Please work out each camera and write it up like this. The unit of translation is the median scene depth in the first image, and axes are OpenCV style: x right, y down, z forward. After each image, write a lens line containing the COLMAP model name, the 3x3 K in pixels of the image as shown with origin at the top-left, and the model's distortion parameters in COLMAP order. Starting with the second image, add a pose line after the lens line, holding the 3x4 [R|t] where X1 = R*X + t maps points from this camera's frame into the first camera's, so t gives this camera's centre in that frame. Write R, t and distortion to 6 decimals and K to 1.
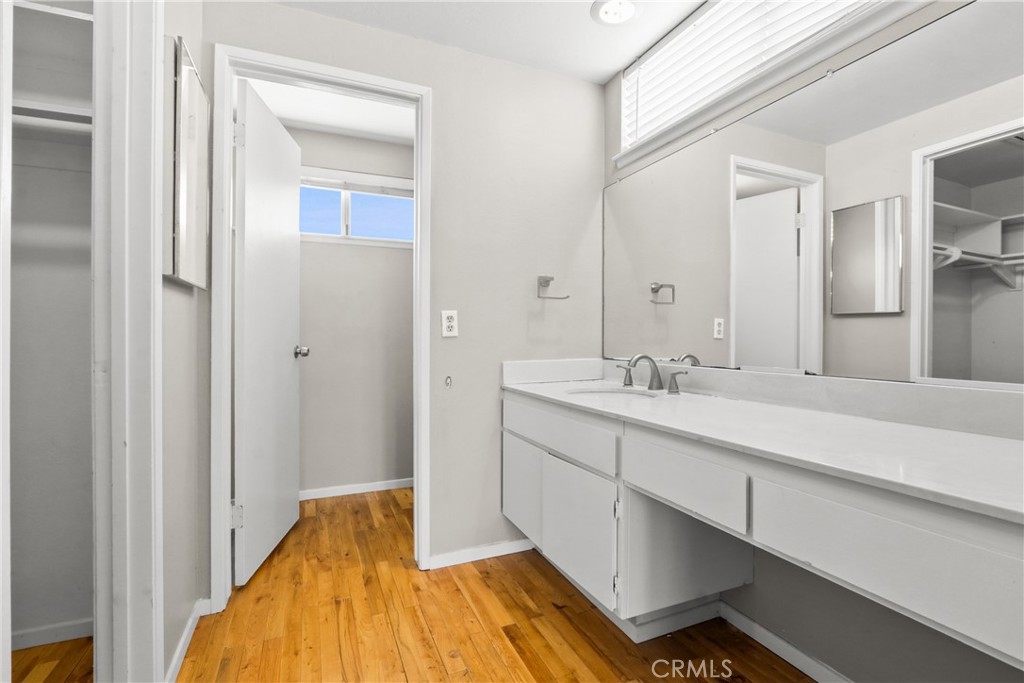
lens RADIAL K [[472.7, 0, 518.0], [0, 472.7, 336.0], [0, 0, 1]] dist [-0.018346, -0.000537]
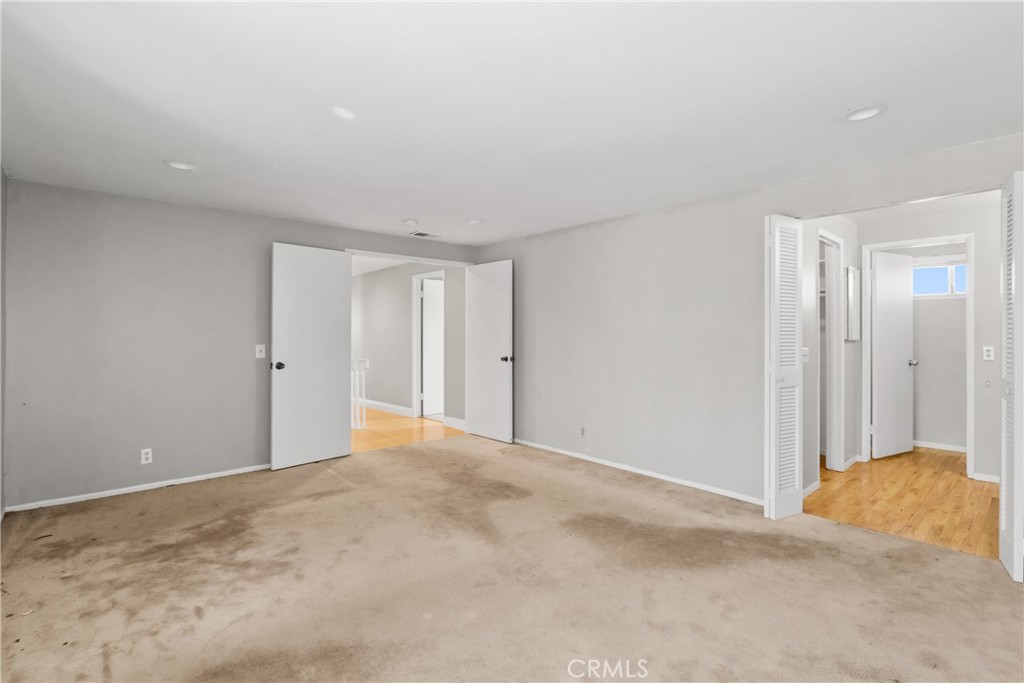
lens RADIAL K [[472.7, 0, 518.2], [0, 472.7, 335.7], [0, 0, 1]] dist [-0.018346, -0.000537]
pose [[0.316696, -0.000071, -0.948527, 1.031562], [-0.003282, 0.999994, -0.001171, -0.089697], [0.948522, 0.003484, 0.316693, -1.396432]]
